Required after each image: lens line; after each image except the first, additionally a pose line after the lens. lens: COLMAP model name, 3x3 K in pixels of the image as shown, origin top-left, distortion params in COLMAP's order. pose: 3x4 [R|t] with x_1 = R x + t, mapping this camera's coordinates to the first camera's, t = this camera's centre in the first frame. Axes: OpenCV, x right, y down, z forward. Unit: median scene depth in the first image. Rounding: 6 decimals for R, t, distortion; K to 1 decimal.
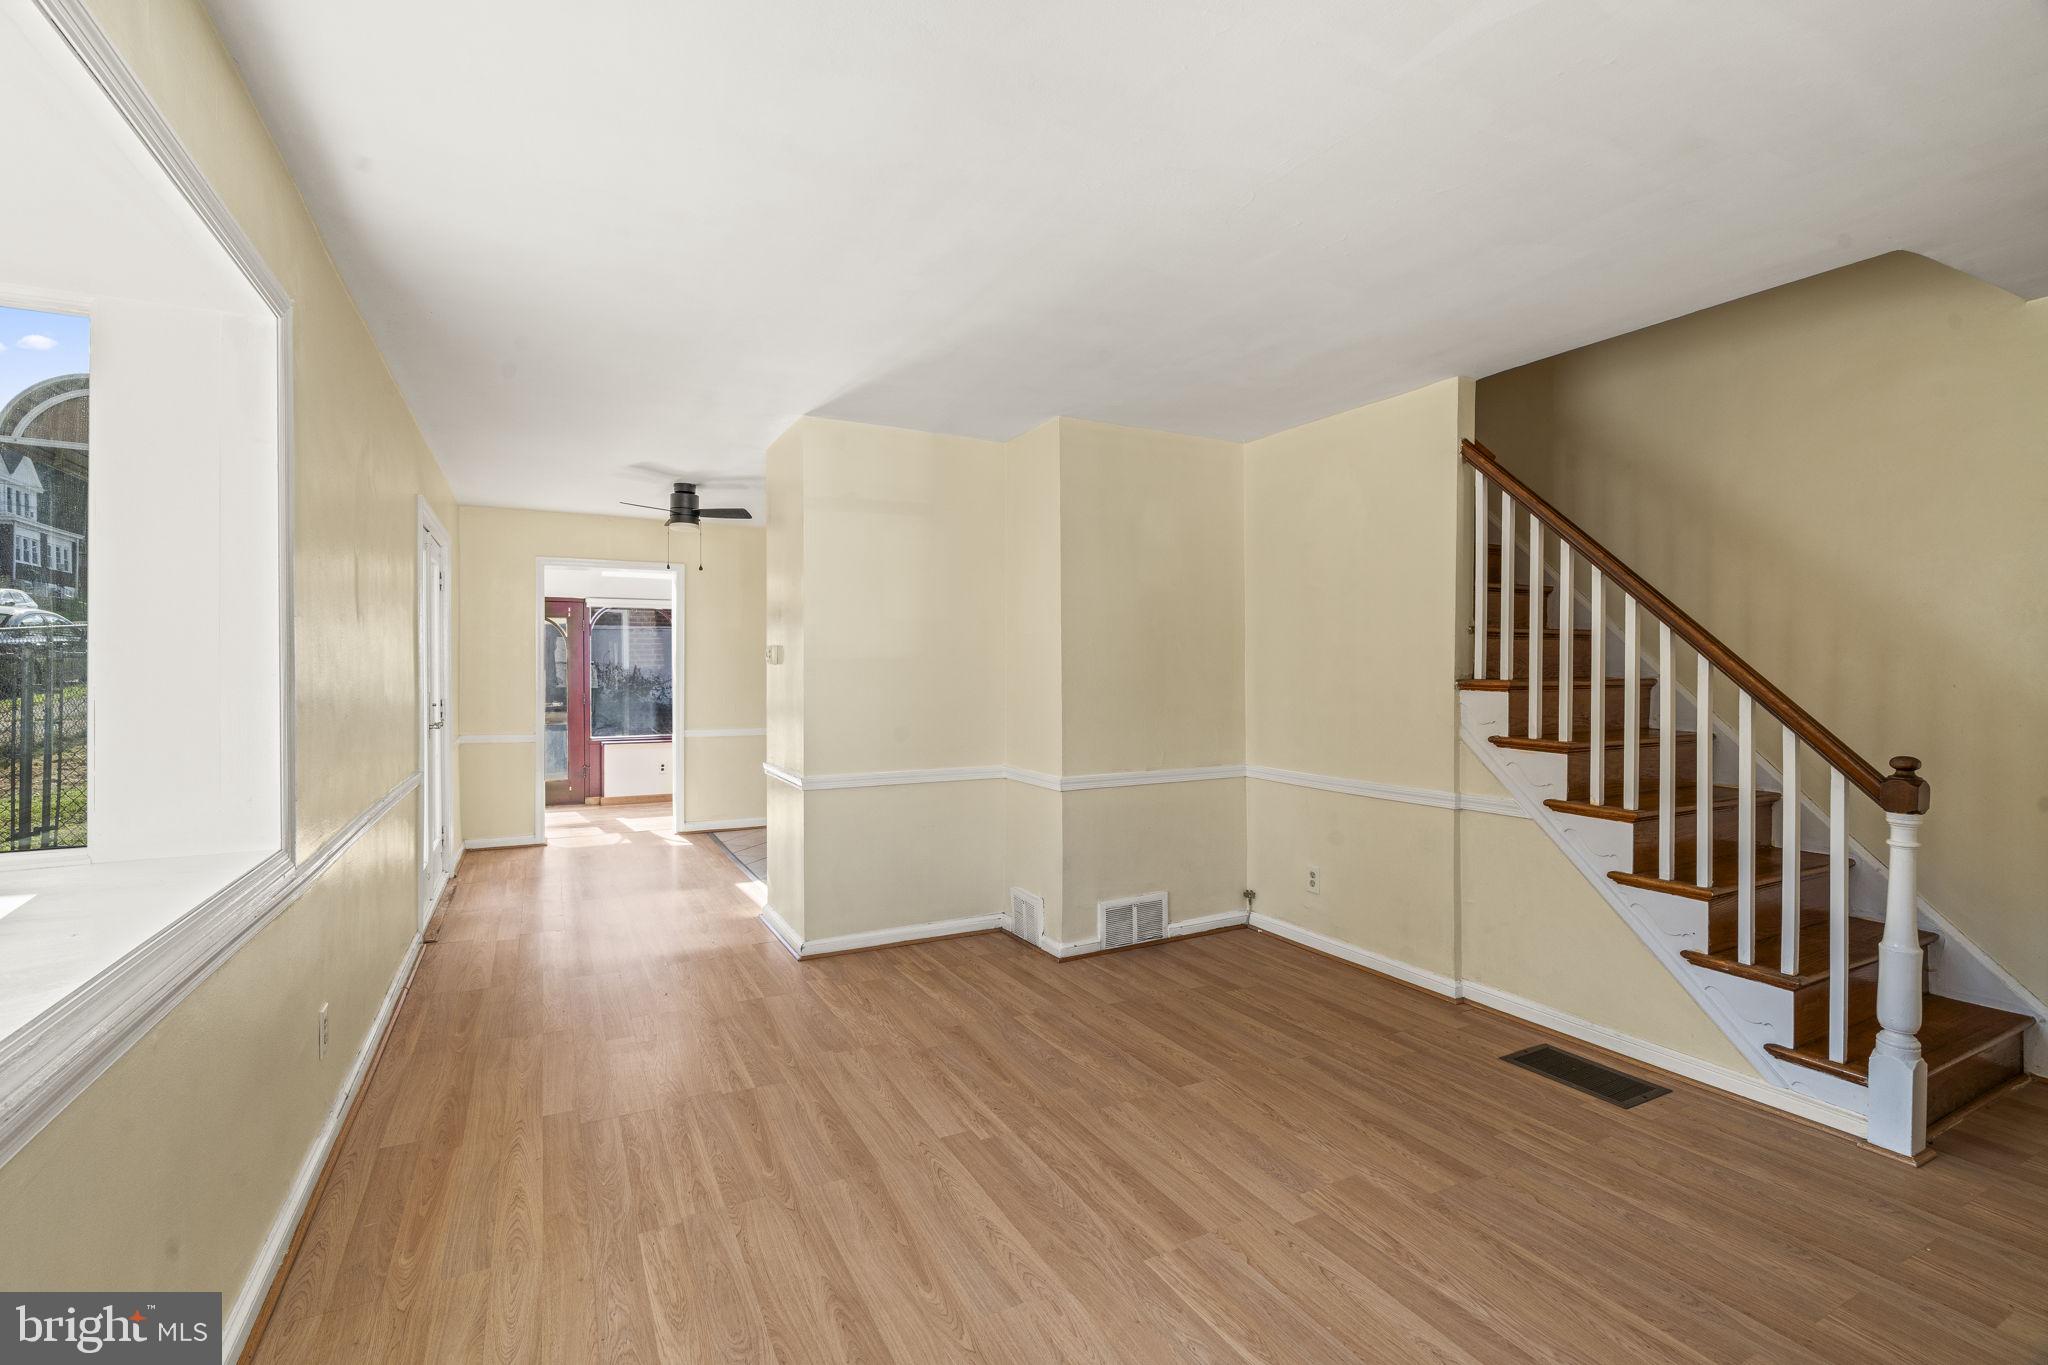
lens RADIAL K [[963.0, 0, 1017.7], [0, 963.0, 680.5], [0, 0, 1]] dist [-0.002956, 0.000270]
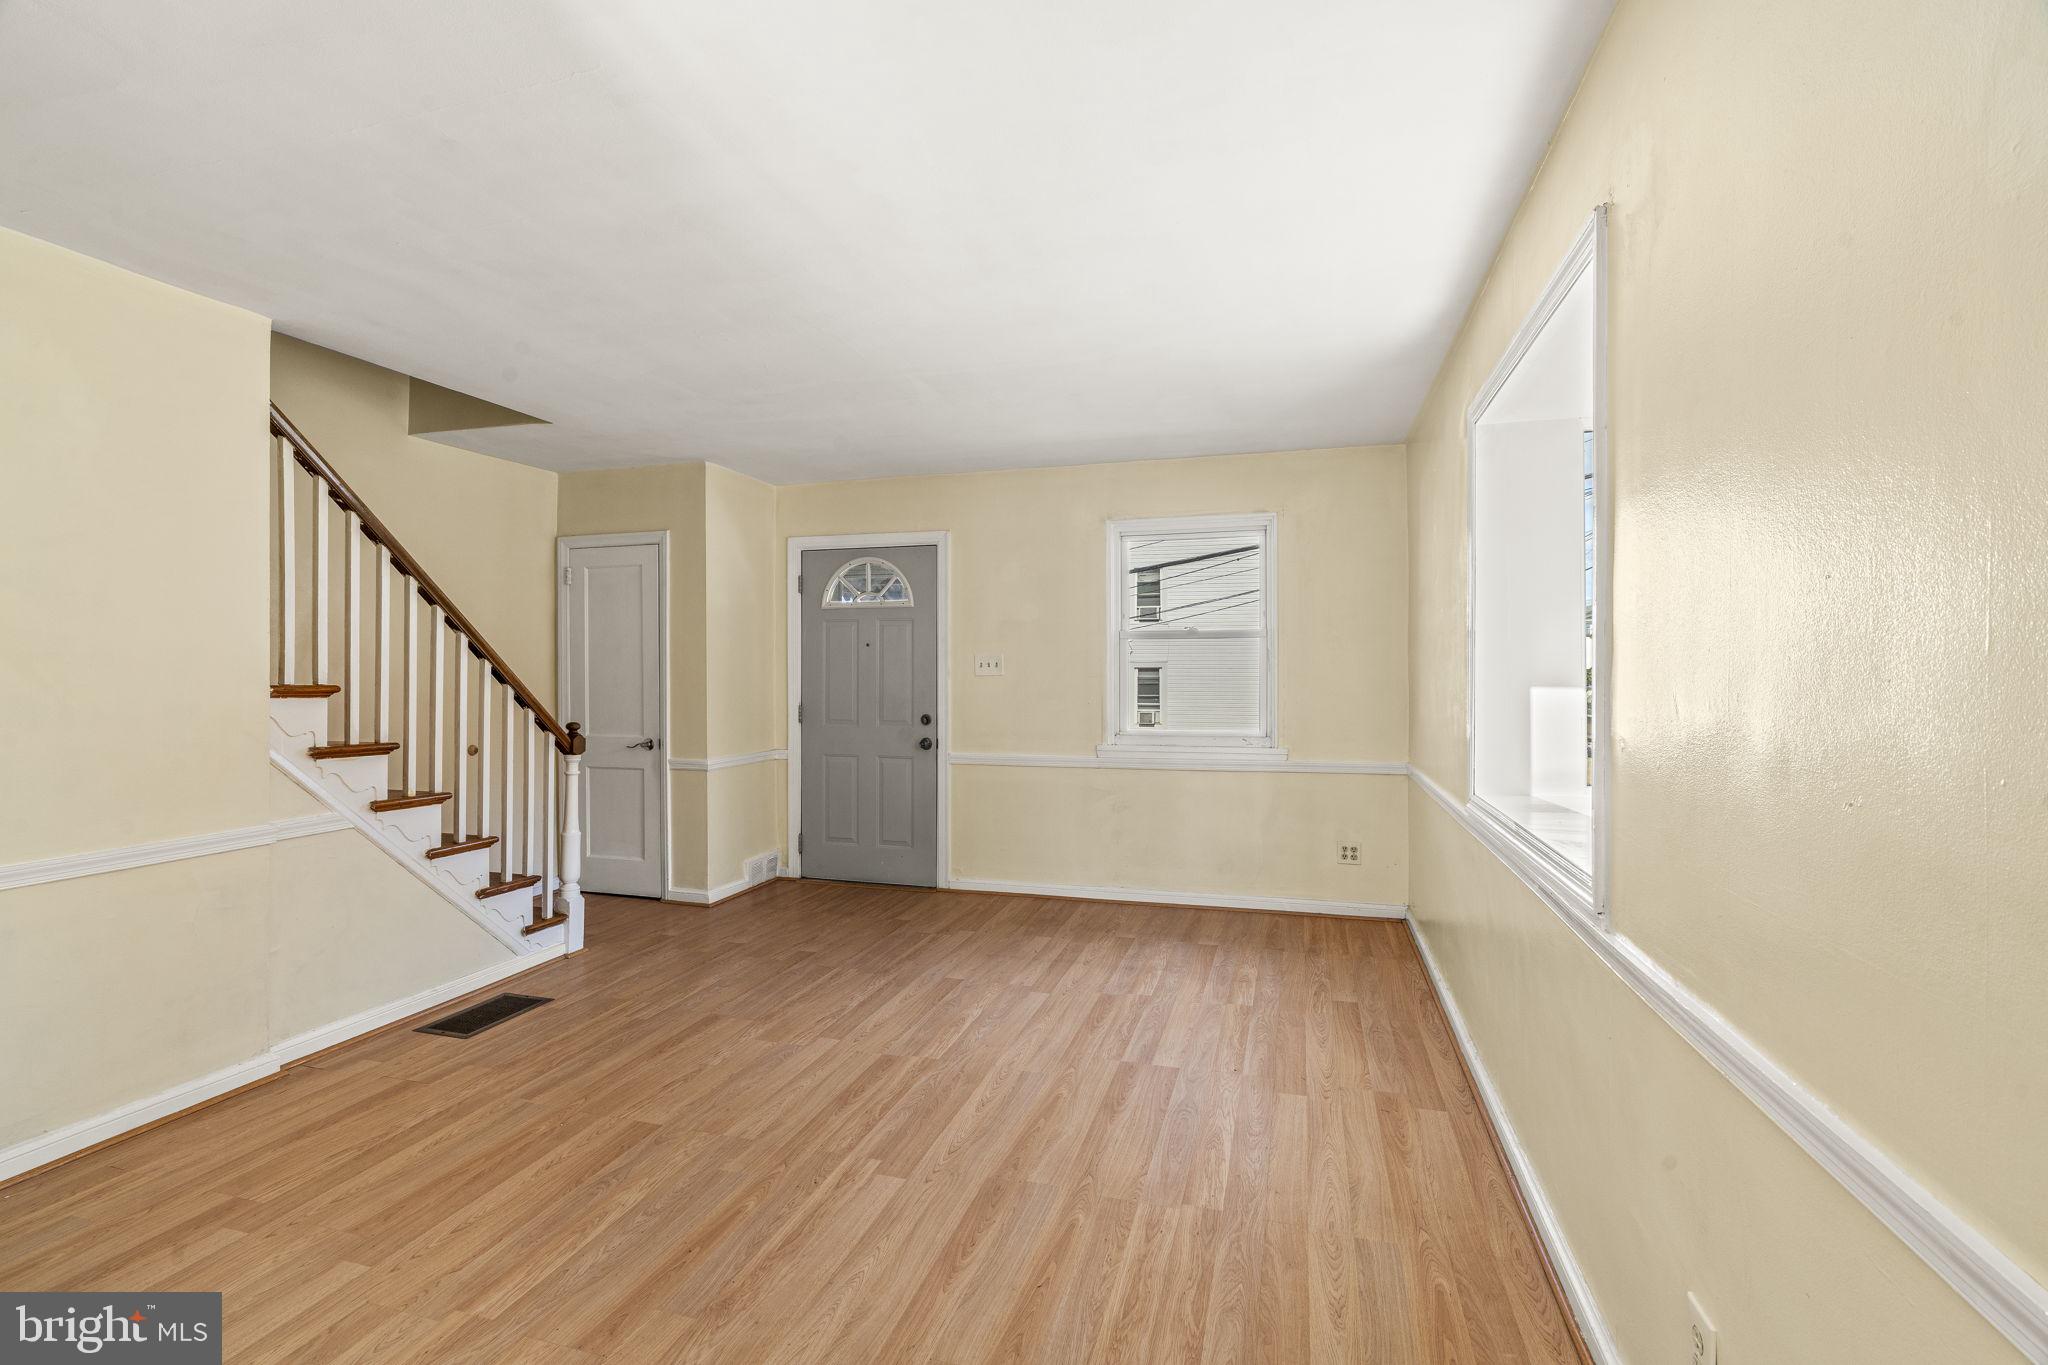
lens RADIAL K [[963.0, 0, 1021.1], [0, 963.0, 669.4], [0, 0, 1]] dist [-0.002956, 0.000270]
pose [[-0.738075, 0.003420, 0.674710, -0.855902], [0.011741, 0.999901, 0.007776, -0.021688], [-0.674616, 0.013661, -0.738042, 1.739184]]
